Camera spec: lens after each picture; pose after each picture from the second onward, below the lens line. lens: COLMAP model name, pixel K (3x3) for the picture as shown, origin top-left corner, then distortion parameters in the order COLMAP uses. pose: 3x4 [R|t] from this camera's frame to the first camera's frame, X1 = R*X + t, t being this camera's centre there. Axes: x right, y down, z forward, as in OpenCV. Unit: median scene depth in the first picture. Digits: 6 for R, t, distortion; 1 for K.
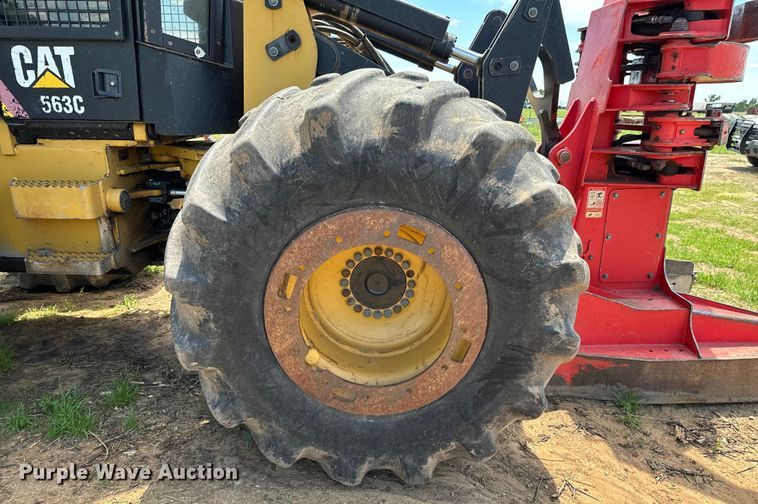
lens RADIAL K [[541.9, 0, 378.7], [0, 541.9, 294.7], [0, 0, 1]] dist [-0.000200, -0.010679]
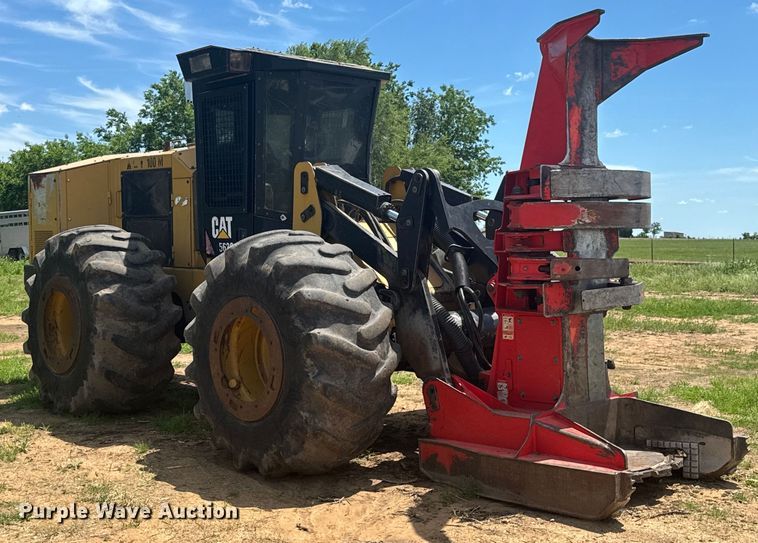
lens RADIAL K [[964.3, 0, 379.0], [0, 964.3, 271.5], [0, 0, 1]] dist [0.143037, 0.004027]
pose [[0.699099, 0.016877, -0.714826, 1.995008], [-0.235171, 0.949529, -0.207578, 0.254368], [0.675245, 0.313224, 0.667784, -0.728087]]
